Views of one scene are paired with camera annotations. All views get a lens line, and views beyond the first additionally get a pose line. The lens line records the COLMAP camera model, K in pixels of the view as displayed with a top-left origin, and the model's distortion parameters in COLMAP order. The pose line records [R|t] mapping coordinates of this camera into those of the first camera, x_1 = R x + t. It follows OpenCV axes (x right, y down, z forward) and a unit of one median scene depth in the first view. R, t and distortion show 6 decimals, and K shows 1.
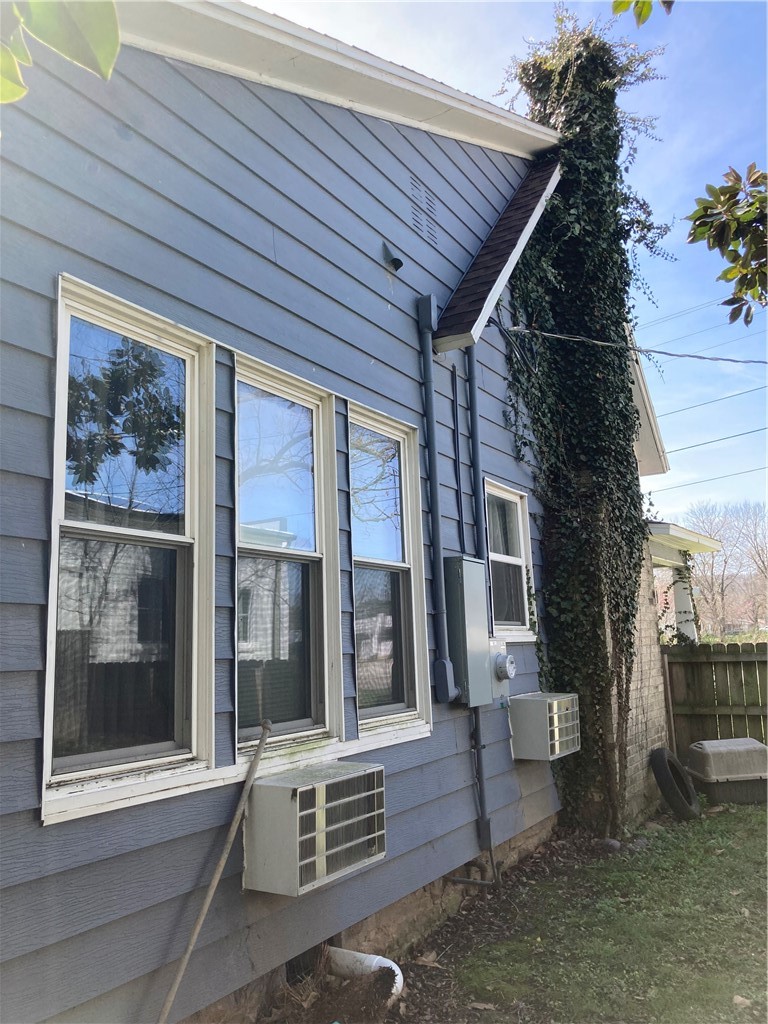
lens RADIAL K [[793.5, 0, 384.0], [0, 793.5, 512.0], [0, 0, 1]] dist [0.046766, -0.013841]
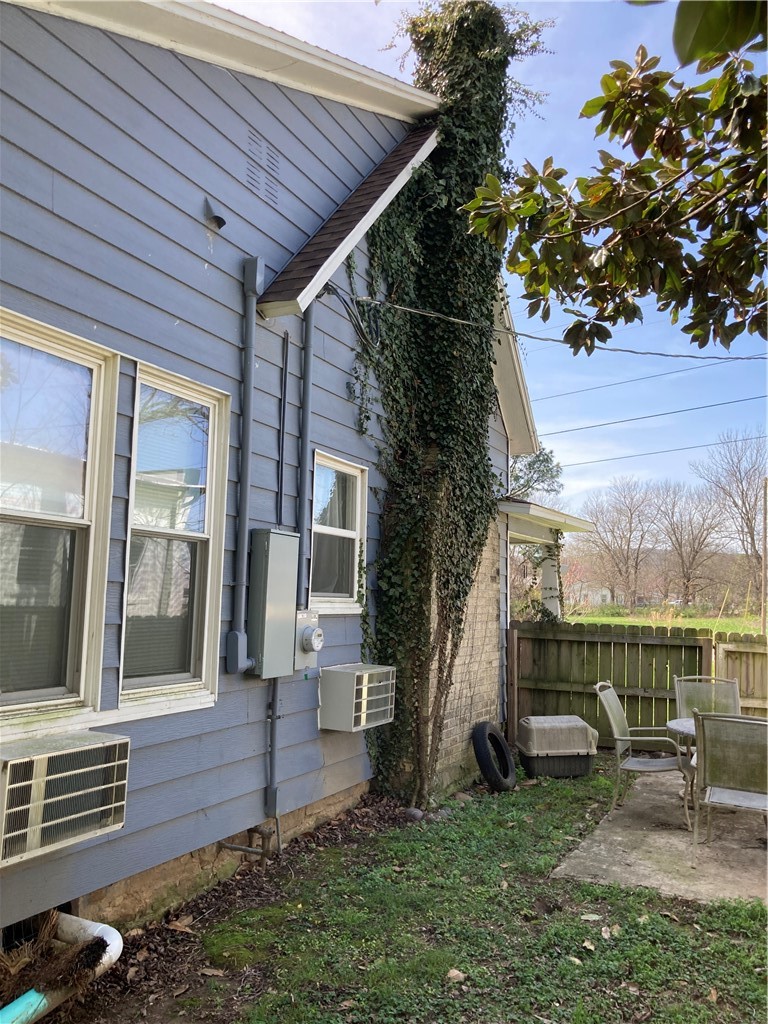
lens RADIAL K [[792.0, 0, 384.0], [0, 792.0, 512.0], [0, 0, 1]] dist [0.073696, -0.063133]
pose [[0.995103, 0.068781, 0.070988, 0.153997], [-0.072845, 0.995751, 0.056336, -0.028256], [-0.066811, -0.061231, 0.995885, 0.001944]]
